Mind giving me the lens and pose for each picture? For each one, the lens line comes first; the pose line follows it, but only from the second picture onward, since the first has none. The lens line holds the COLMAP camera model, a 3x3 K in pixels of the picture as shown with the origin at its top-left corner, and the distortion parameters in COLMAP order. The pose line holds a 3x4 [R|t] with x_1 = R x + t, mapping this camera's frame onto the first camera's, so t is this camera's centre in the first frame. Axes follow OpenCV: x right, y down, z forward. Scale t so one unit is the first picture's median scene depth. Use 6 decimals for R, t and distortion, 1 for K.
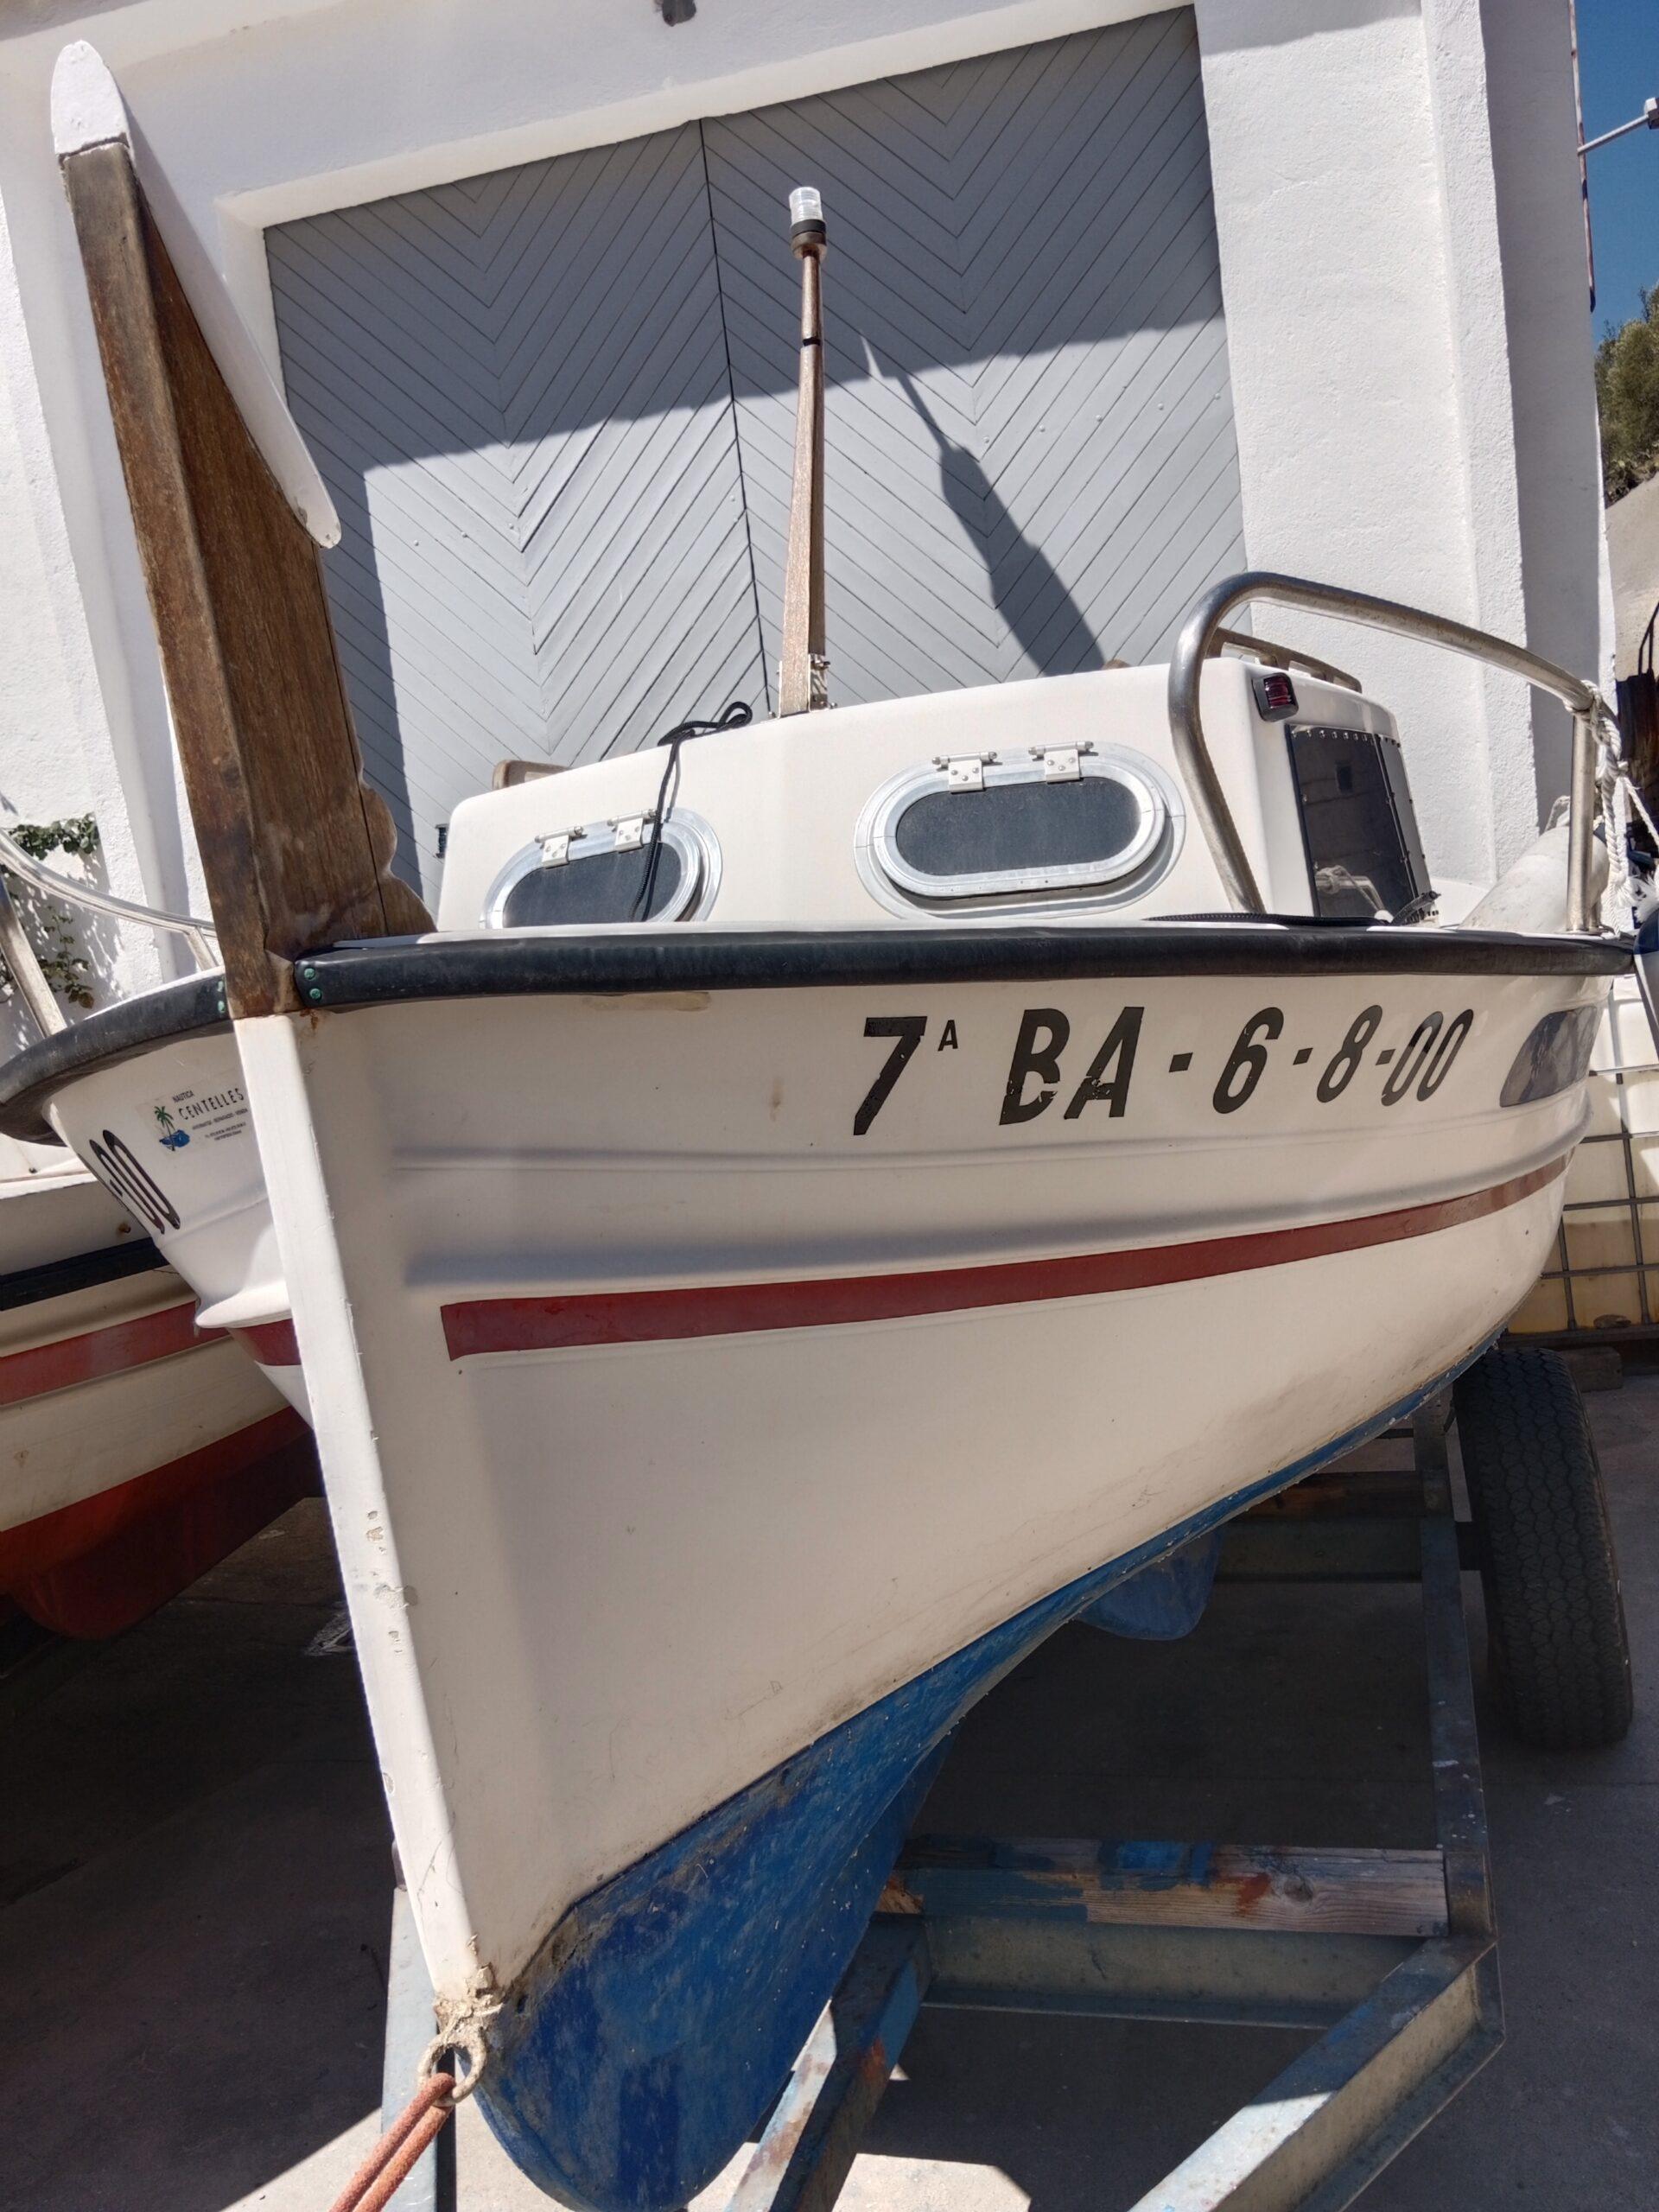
lens RADIAL K [[1681.4, 0, 841.2], [0, 1681.4, 1115.6], [0, 0, 1]] dist [0.066164, -0.142749]
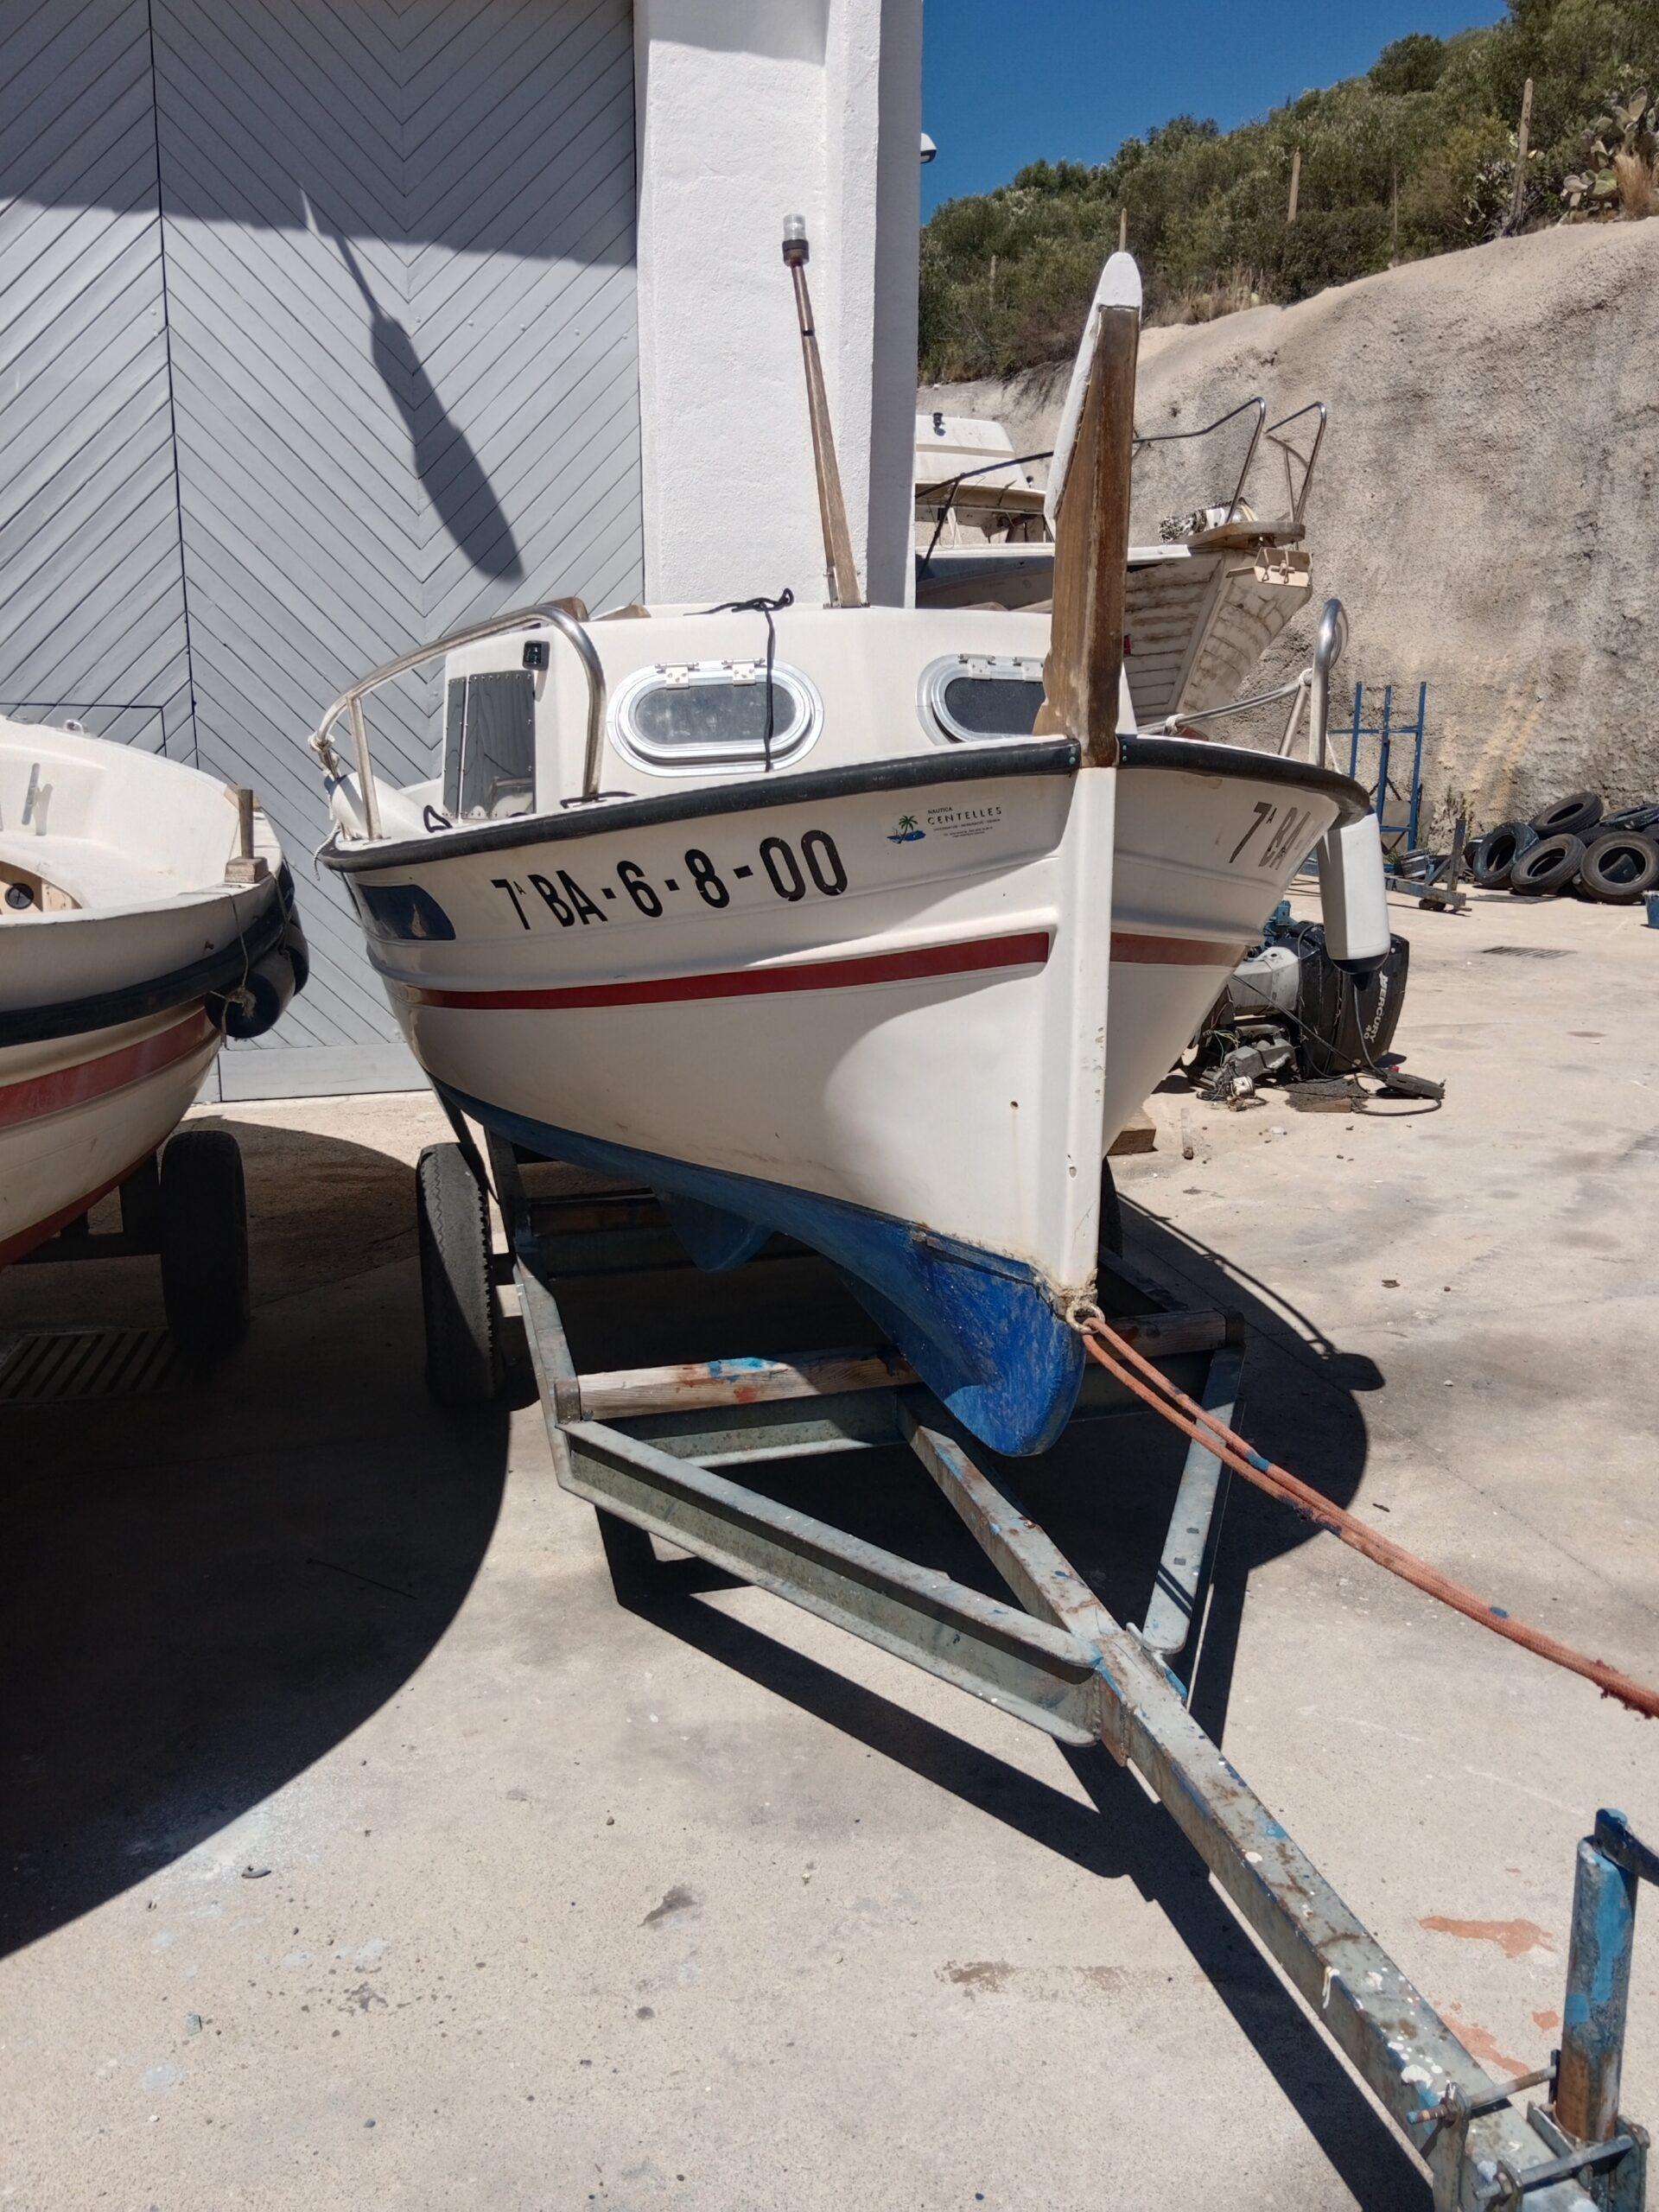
lens RADIAL K [[1681.4, 0, 841.2], [0, 1681.4, 1115.6], [0, 0, 1]] dist [0.066164, -0.142749]
pose [[0.839692, 0.002737, 0.543056, -0.274587], [-0.036767, 0.997979, 0.051821, 0.042138], [-0.541817, -0.063480, 0.838096, -0.084069]]
